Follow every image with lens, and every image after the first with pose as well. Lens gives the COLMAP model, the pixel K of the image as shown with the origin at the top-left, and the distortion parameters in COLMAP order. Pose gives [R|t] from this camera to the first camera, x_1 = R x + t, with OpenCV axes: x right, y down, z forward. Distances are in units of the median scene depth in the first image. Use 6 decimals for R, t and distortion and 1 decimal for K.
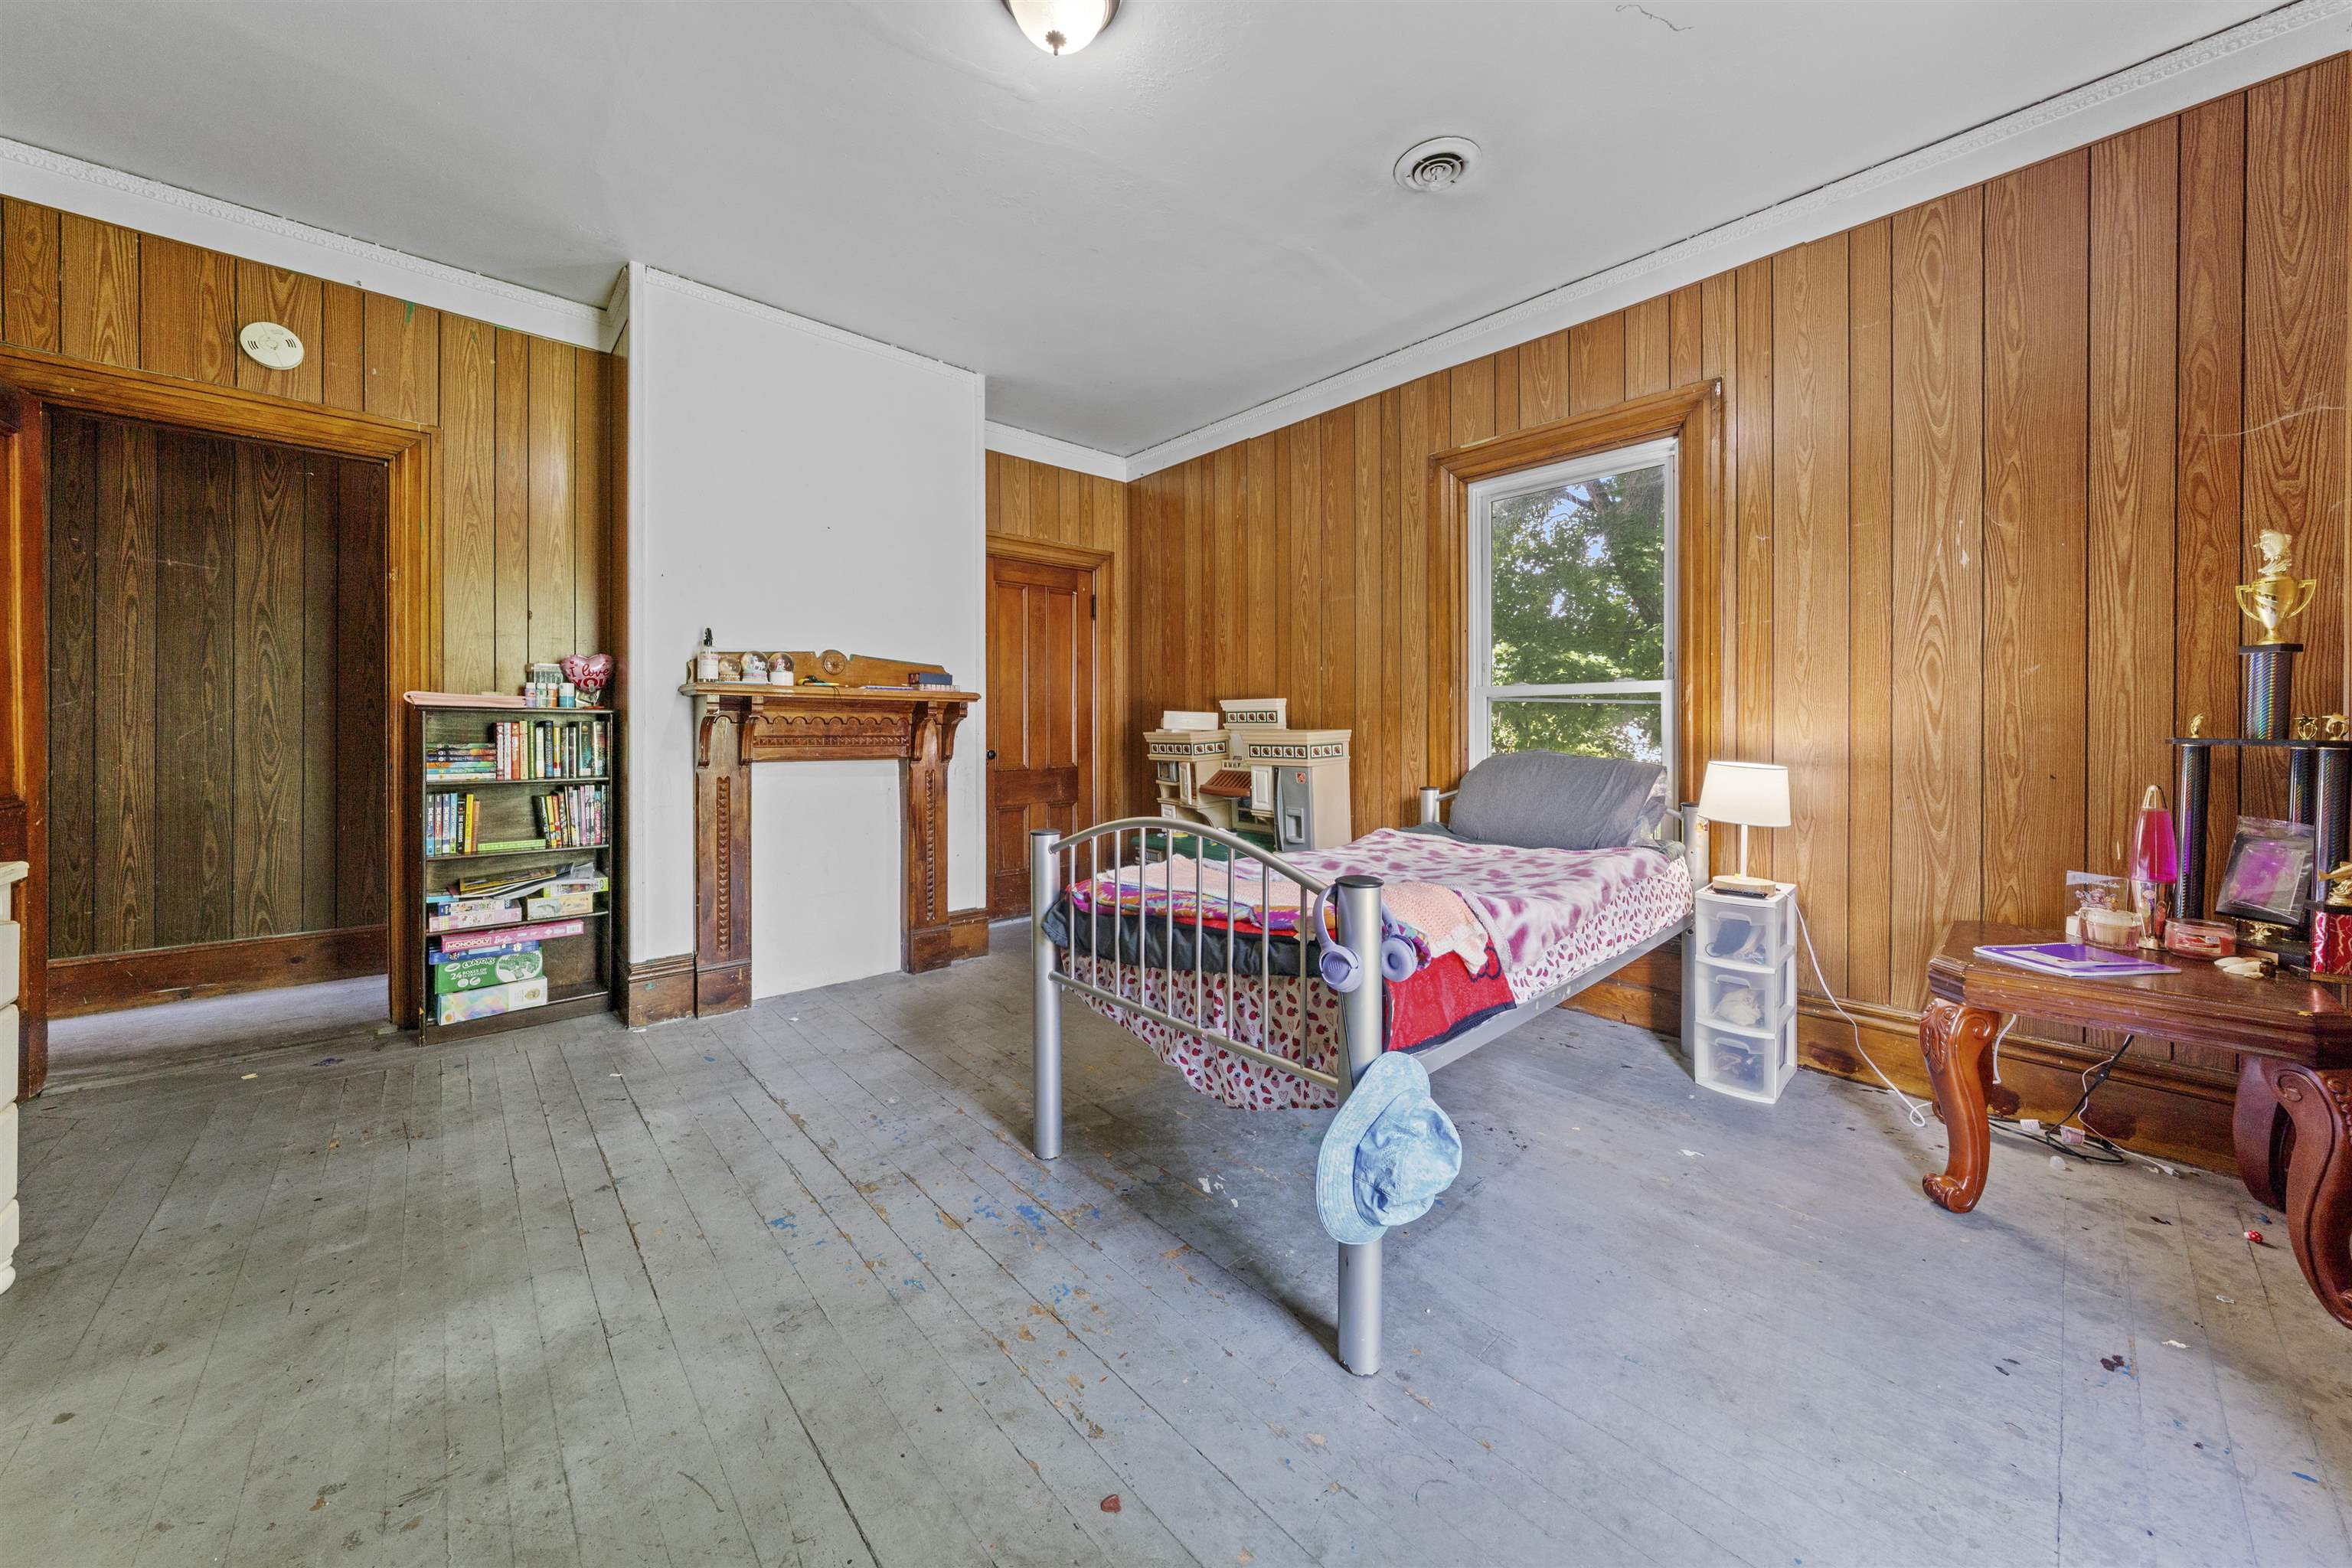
lens RADIAL K [[821.5, 0, 1178.7], [0, 821.5, 751.9], [0, 0, 1]] dist [-0.000486, -0.000031]
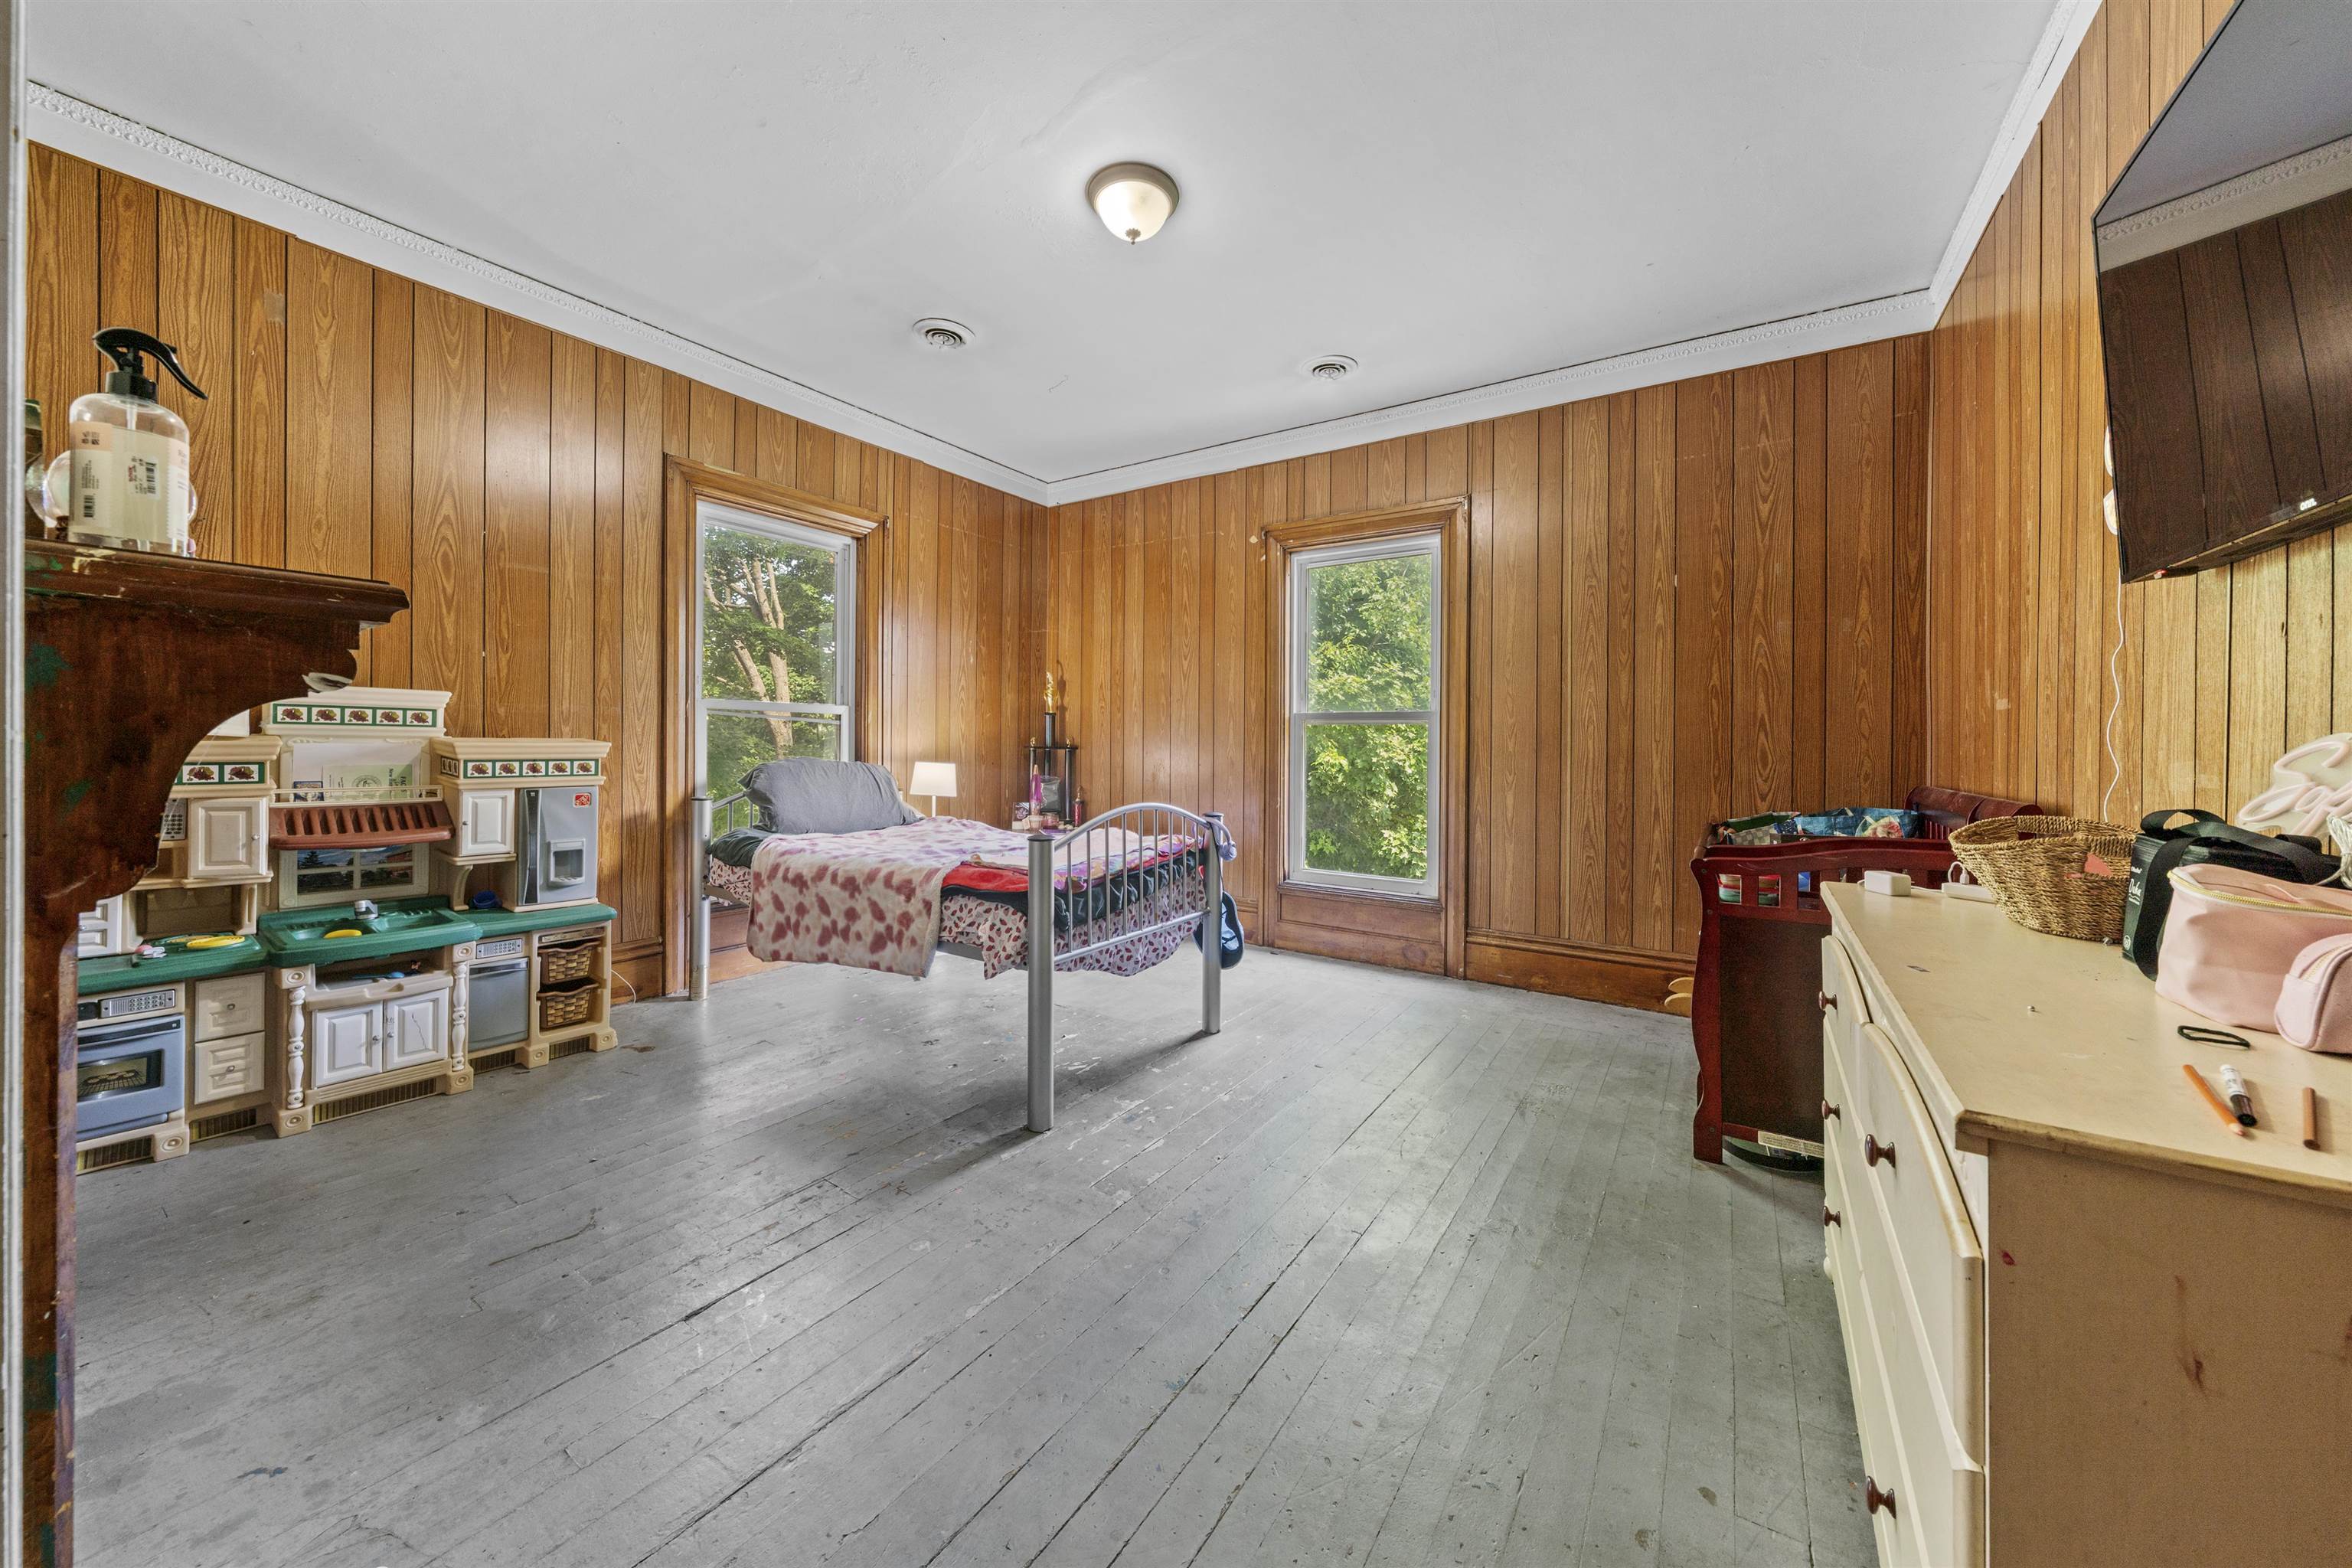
lens RADIAL K [[821.5, 0, 1178.7], [0, 821.5, 751.9], [0, 0, 1]] dist [-0.000486, -0.000031]
pose [[-0.244214, -0.008074, 0.969688, -0.864864], [0.021619, 0.999671, 0.013768, -0.014639], [-0.969480, 0.024326, -0.243959, 0.740523]]
